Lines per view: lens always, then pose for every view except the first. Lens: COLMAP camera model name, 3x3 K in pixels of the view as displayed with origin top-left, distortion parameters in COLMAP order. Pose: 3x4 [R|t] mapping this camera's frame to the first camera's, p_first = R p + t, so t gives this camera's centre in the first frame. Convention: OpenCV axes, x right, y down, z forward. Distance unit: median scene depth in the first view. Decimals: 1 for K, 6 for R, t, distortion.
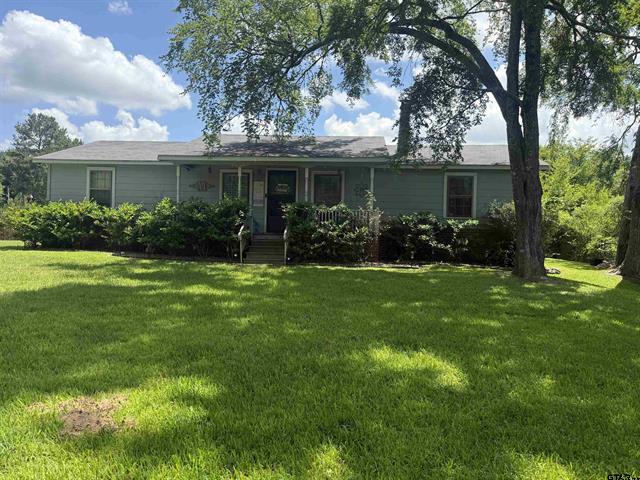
lens RADIAL K [[462.1, 0, 320.0], [0, 462.1, 240.0], [0, 0, 1]] dist [0.159002, -0.000440]
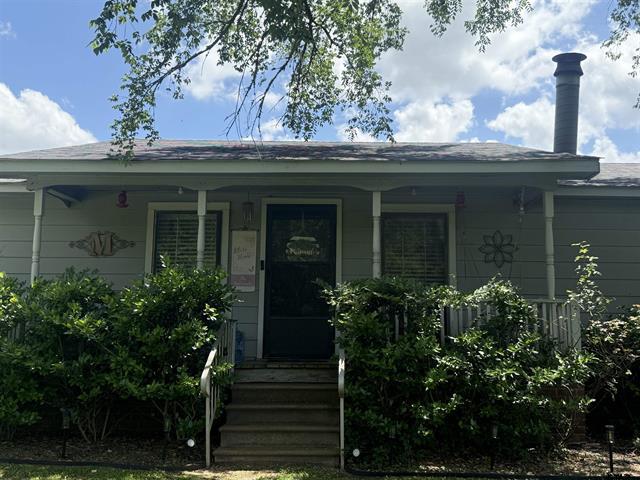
lens RADIAL K [[669.5, 0, 320.0], [0, 669.5, 240.0], [0, 0, 1]] dist [0.138956, -0.002430]
pose [[0.998579, -0.004360, 0.053108, -0.110485], [0.012243, 0.988755, -0.149042, -0.034255], [-0.051861, 0.149481, 0.987404, 0.476435]]
